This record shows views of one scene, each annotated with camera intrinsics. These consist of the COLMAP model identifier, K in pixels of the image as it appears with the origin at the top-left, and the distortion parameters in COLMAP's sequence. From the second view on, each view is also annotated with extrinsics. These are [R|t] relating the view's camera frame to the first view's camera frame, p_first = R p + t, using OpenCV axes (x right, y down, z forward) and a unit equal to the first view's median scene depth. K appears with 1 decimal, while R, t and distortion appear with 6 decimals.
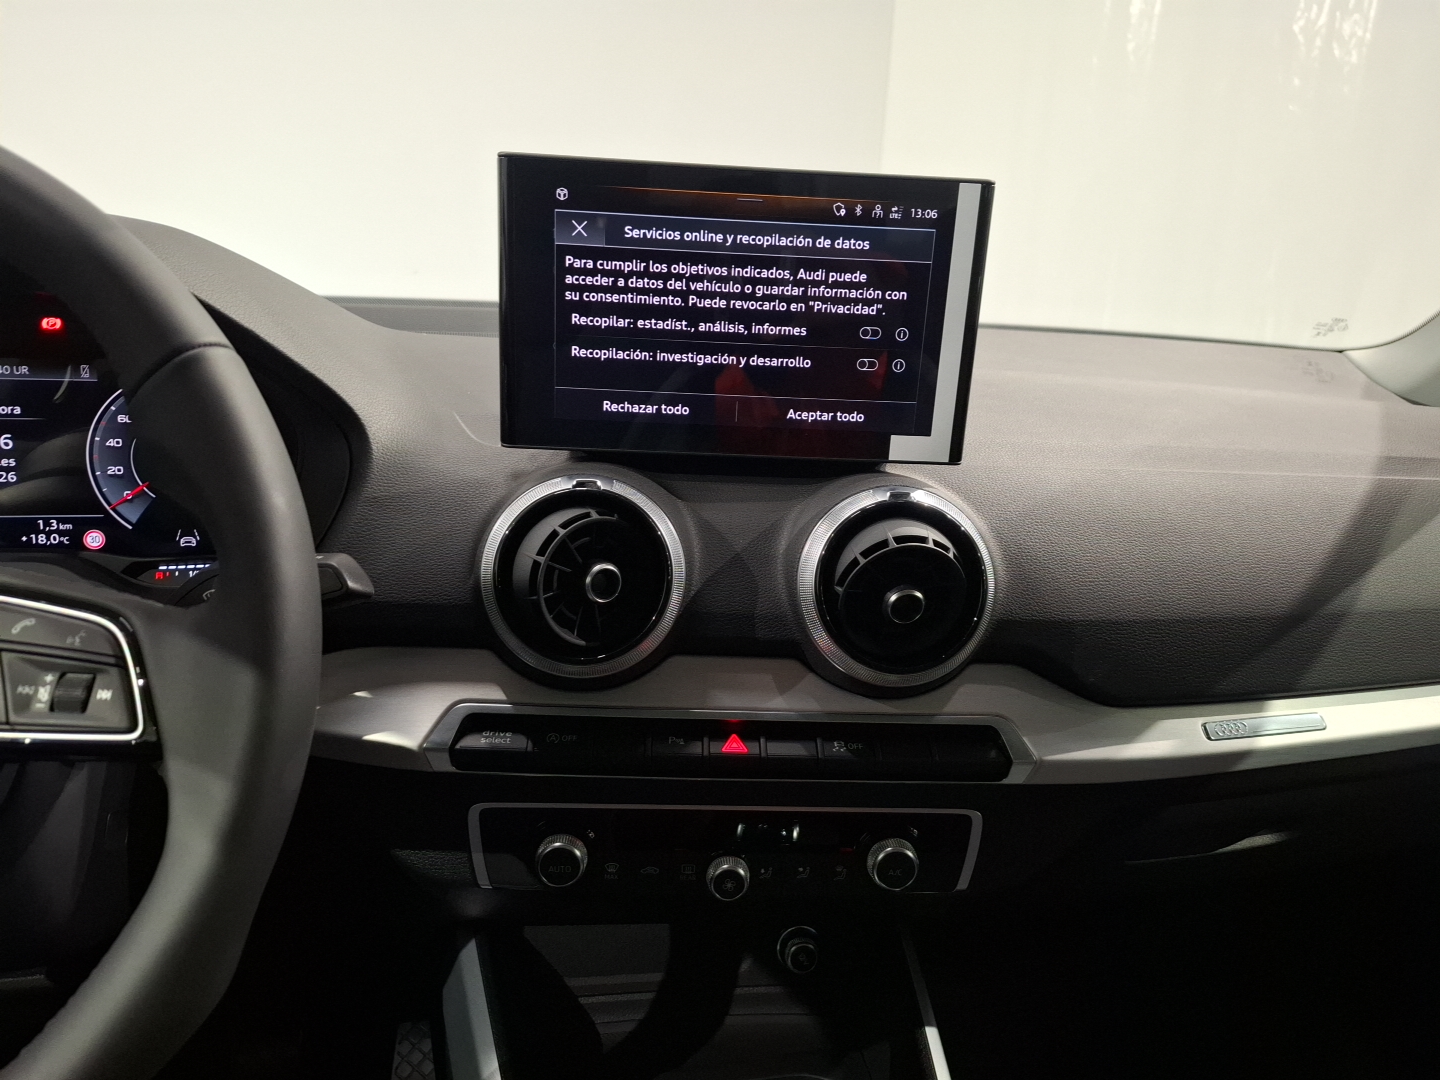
lens RADIAL K [[958.8, 0, 720.0], [0, 958.8, 540.0], [0, 0, 1]] dist [0.034771, -0.058963]
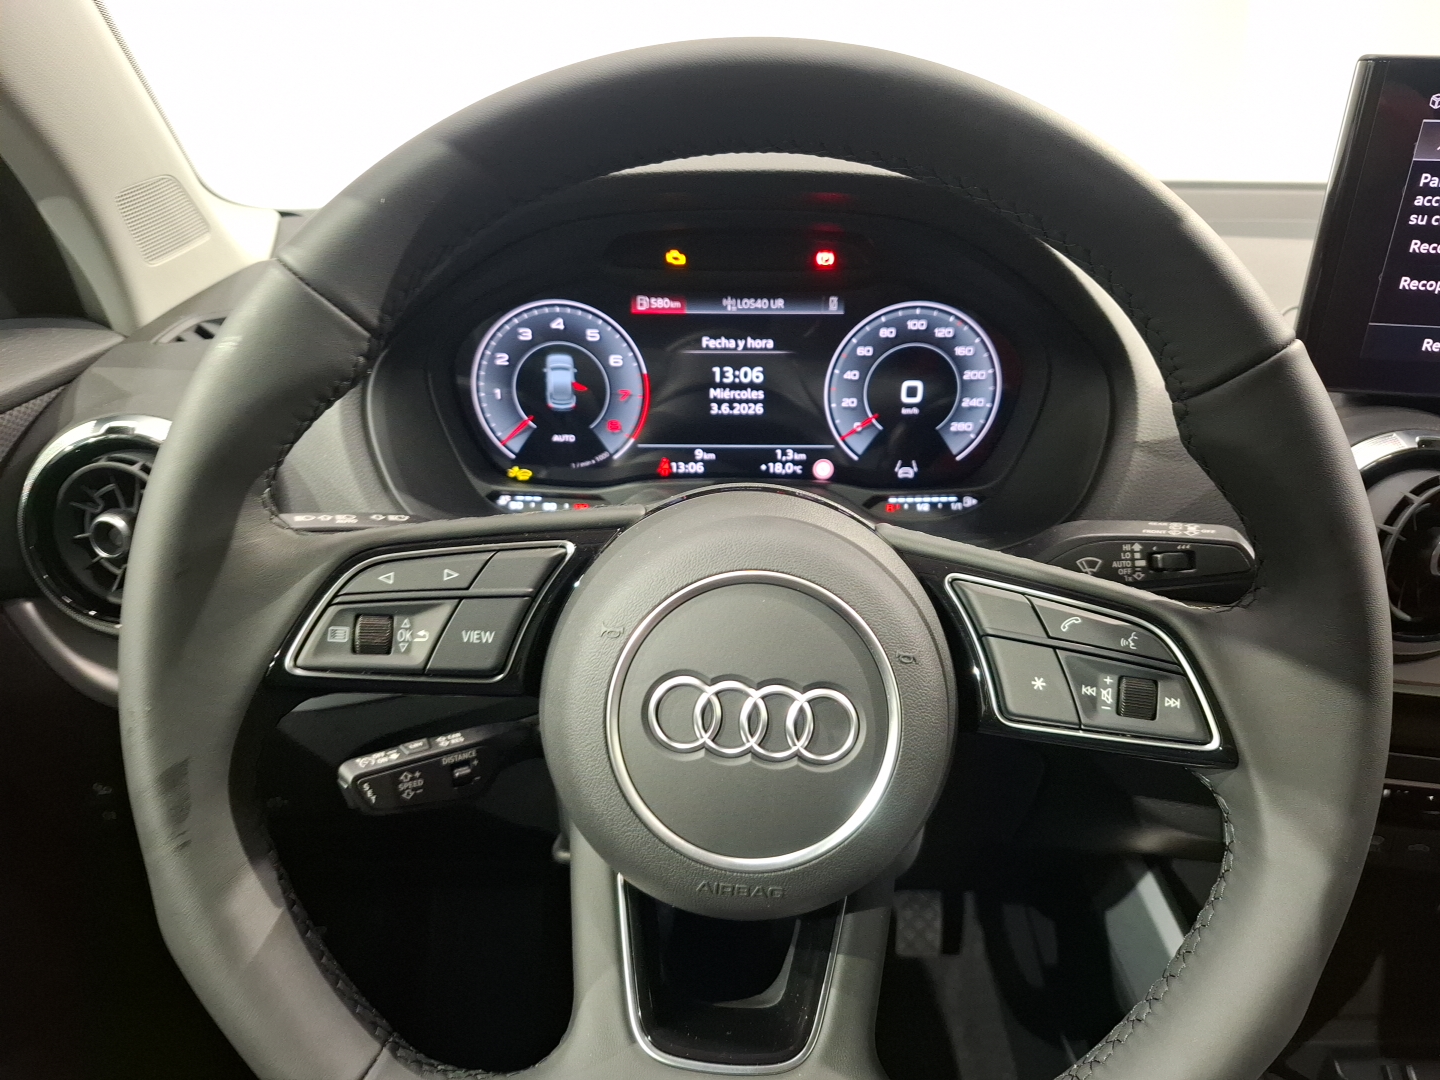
lens RADIAL K [[958.8, 0, 720.0], [0, 958.8, 540.0], [0, 0, 1]] dist [0.034771, -0.058963]
pose [[0.969465, 0.059284, -0.237958, -0.521462], [-0.019602, 0.985968, 0.165780, -0.096381], [0.244447, -0.156053, 0.957023, -0.022951]]
